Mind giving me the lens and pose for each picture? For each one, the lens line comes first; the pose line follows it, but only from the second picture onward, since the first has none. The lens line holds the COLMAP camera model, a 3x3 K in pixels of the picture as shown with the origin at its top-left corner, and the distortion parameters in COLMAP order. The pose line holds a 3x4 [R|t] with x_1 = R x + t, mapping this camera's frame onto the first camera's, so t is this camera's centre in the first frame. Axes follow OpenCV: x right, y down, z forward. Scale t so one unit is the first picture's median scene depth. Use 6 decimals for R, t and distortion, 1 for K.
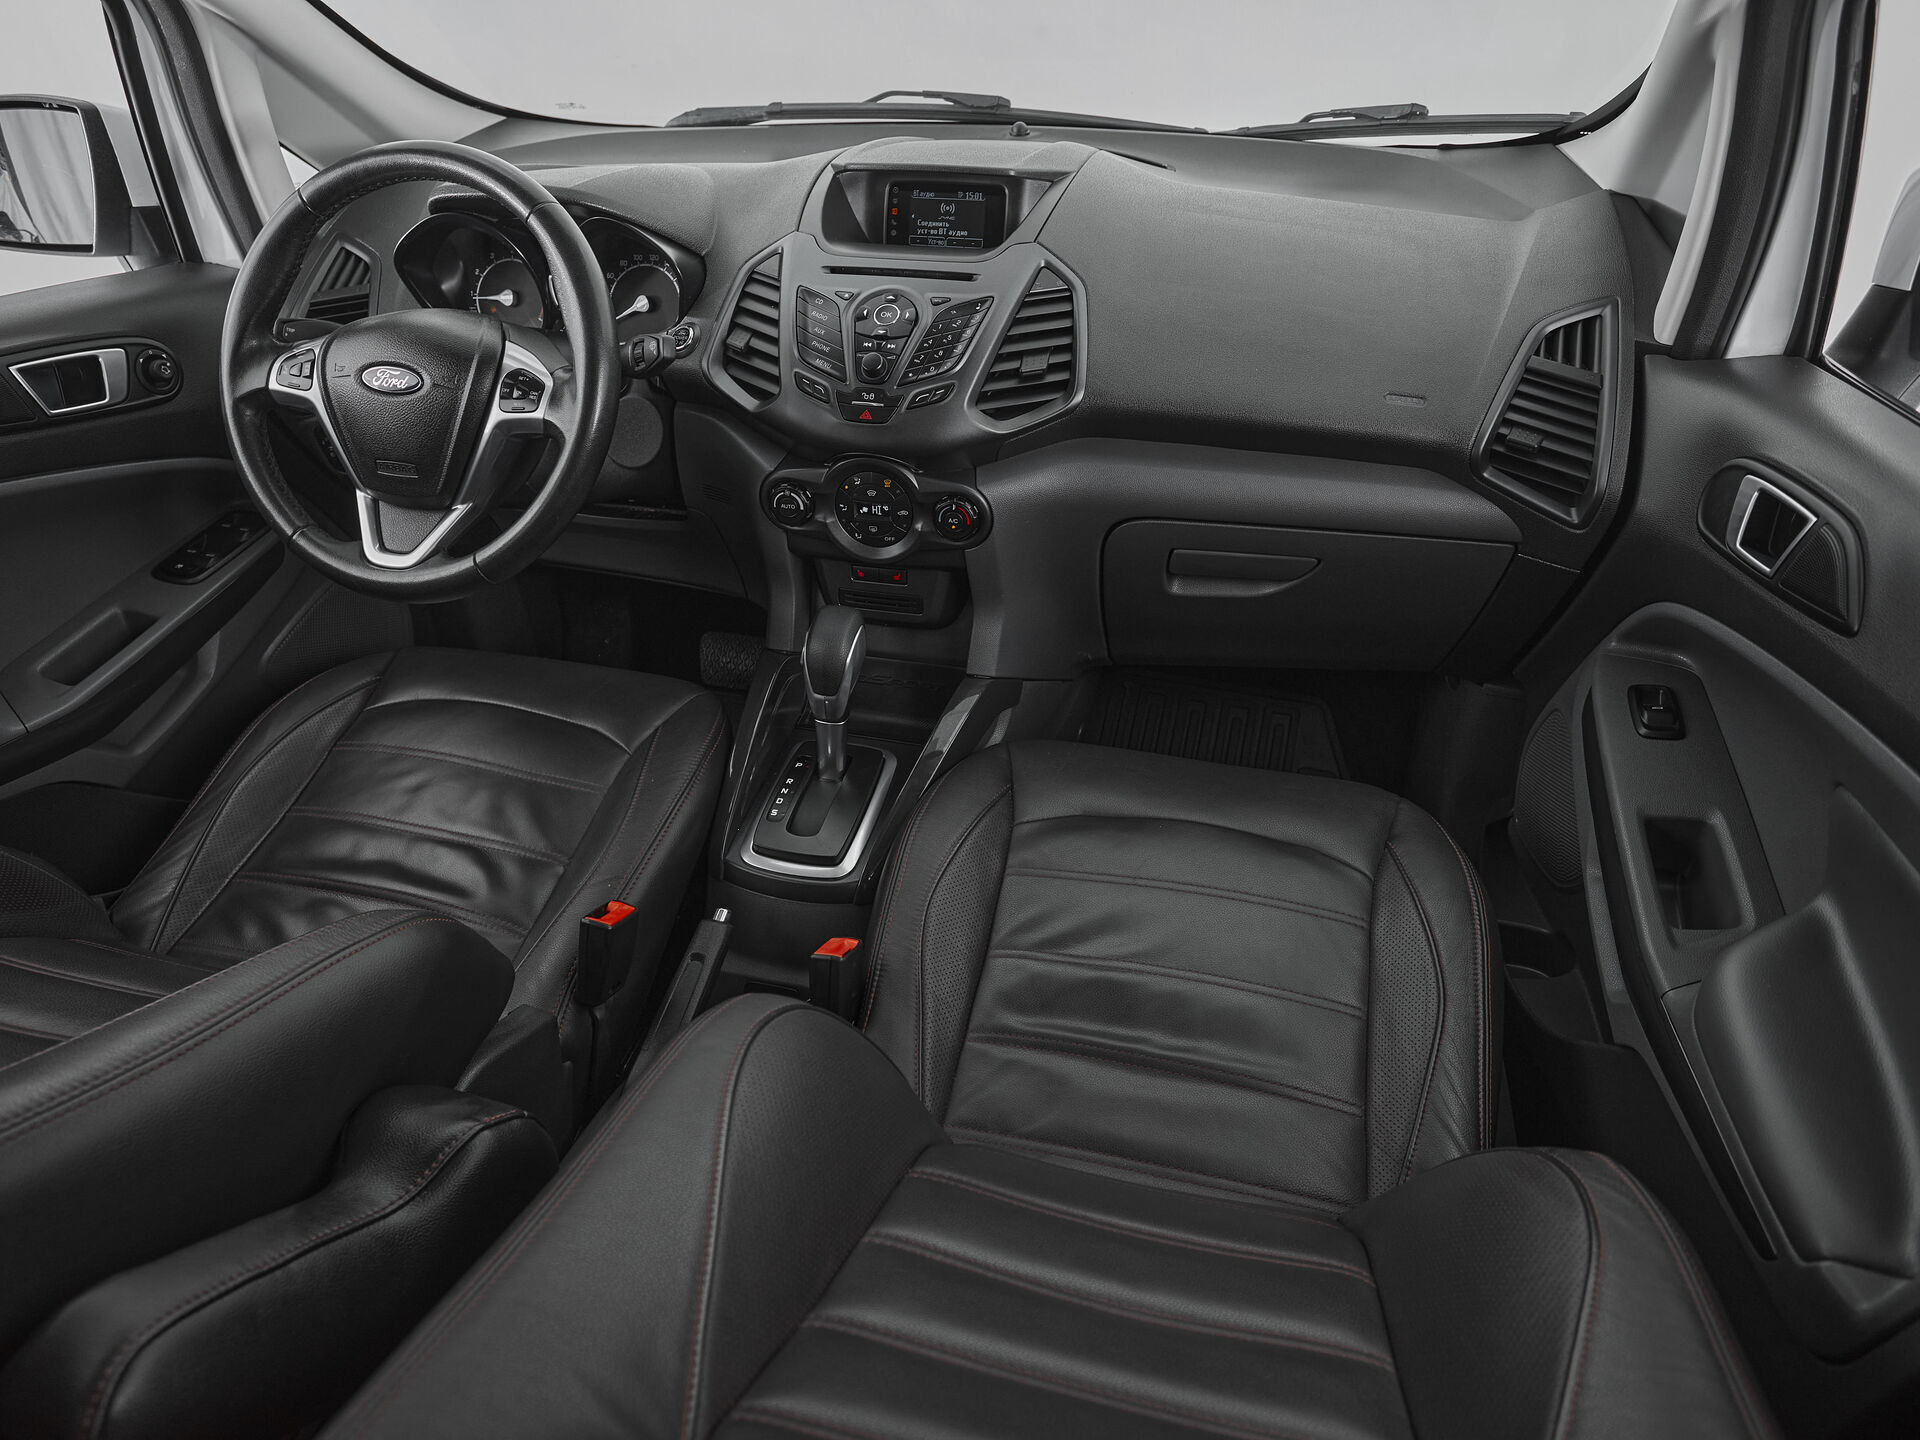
lens RADIAL K [[1278.3, 0, 962.5], [0, 1278.3, 732.3], [0, 0, 1]] dist [-0.064129, 0.035862]
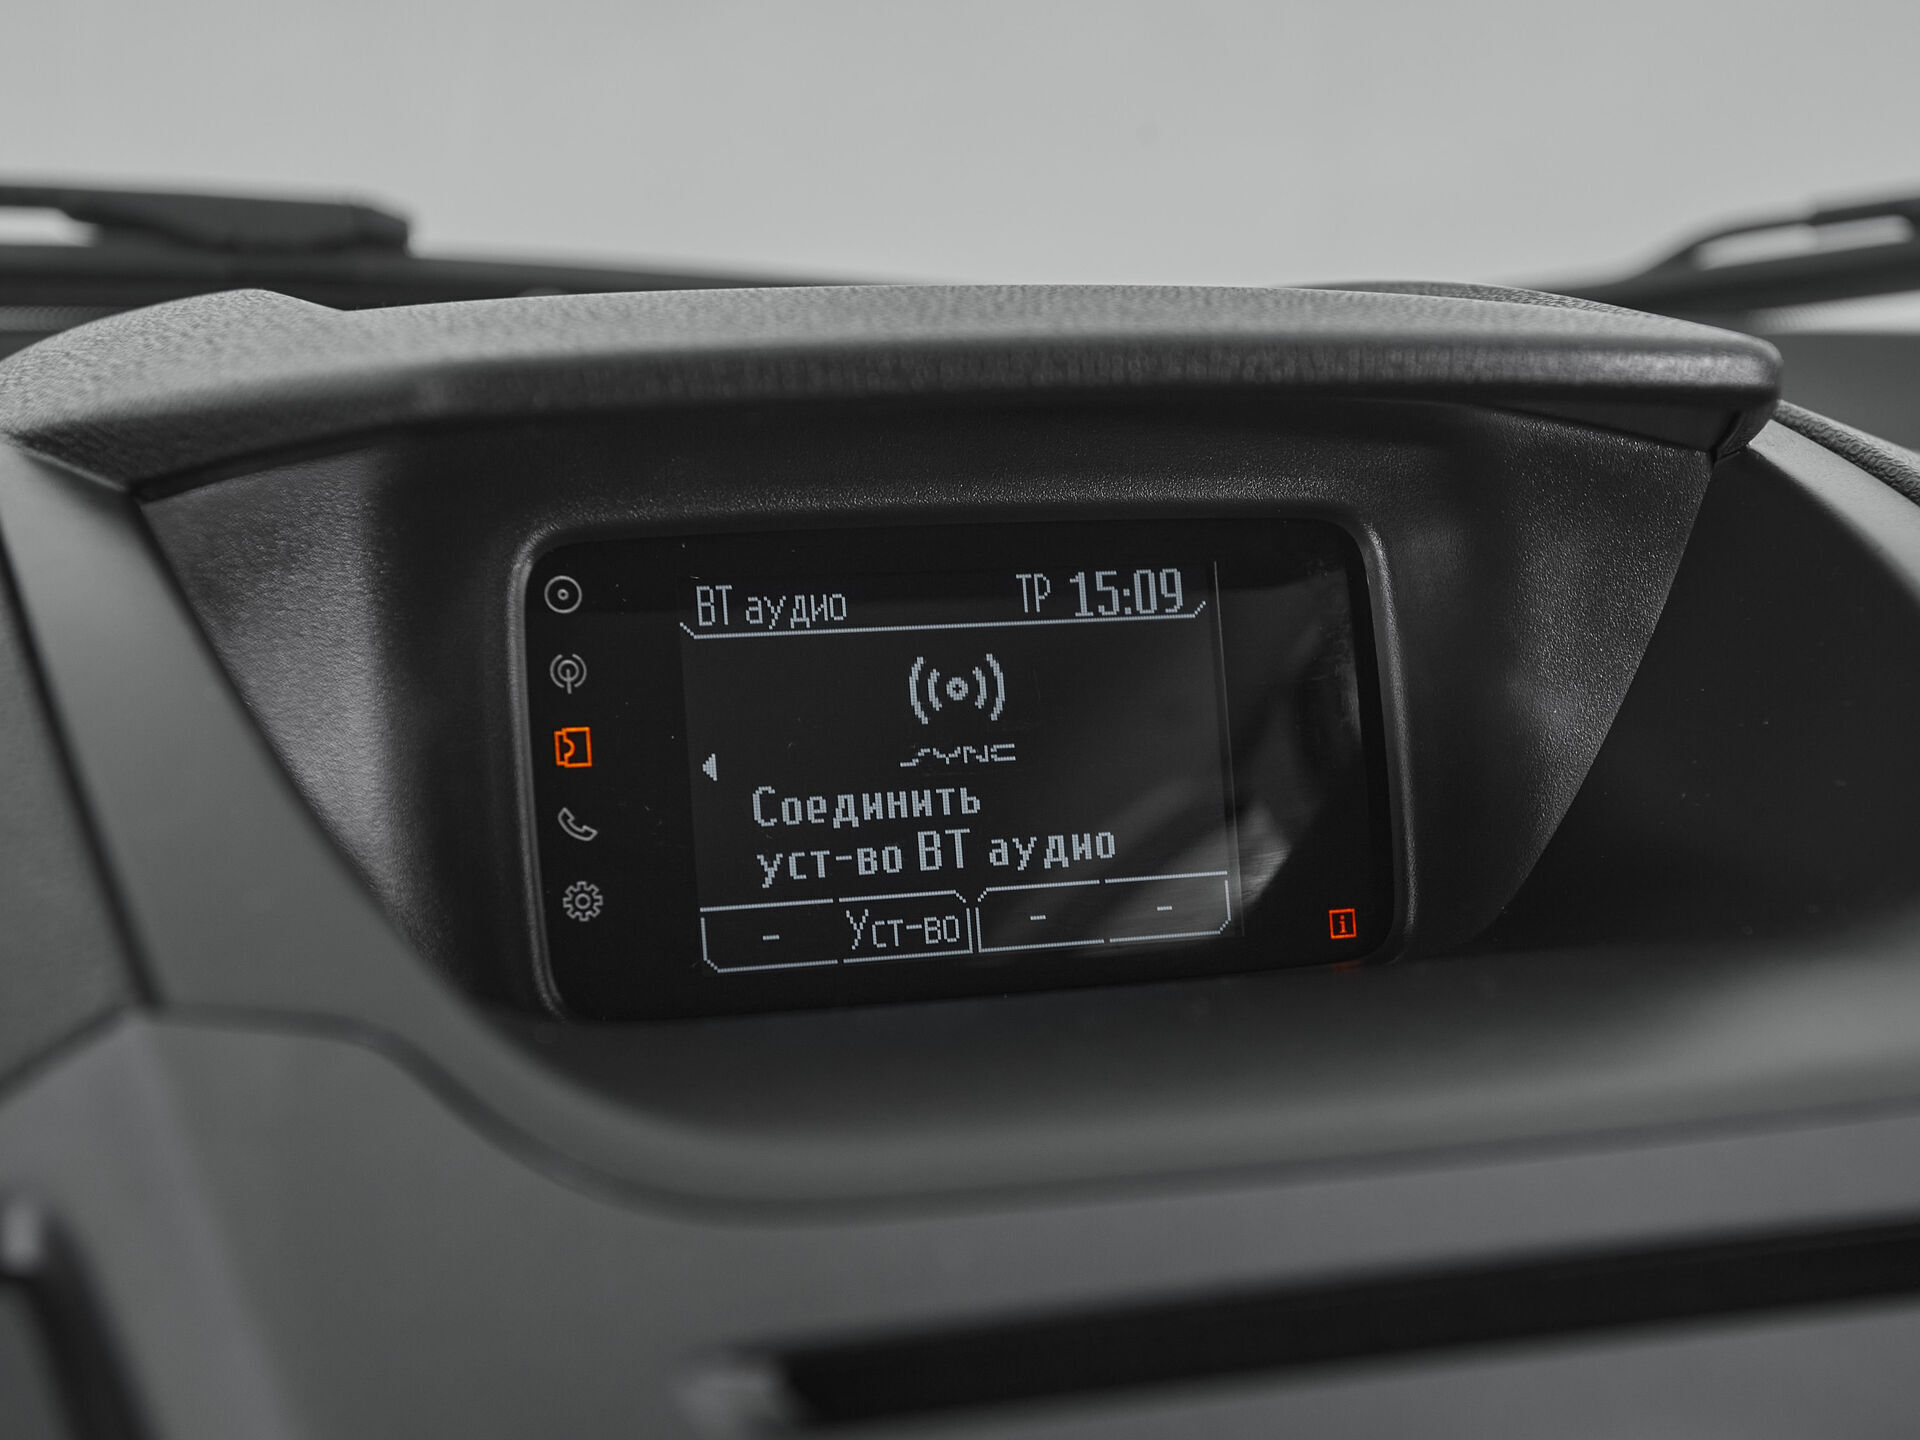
lens RADIAL K [[2975.9, 0, 962.1], [0, 2975.9, 724.1], [0, 0, 1]] dist [0.198261, 0.000000]
pose [[0.848028, -0.086846, 0.522787, -0.198638], [0.281197, 0.909897, -0.304985, -0.338666], [-0.449196, 0.405642, 0.796039, 0.807458]]
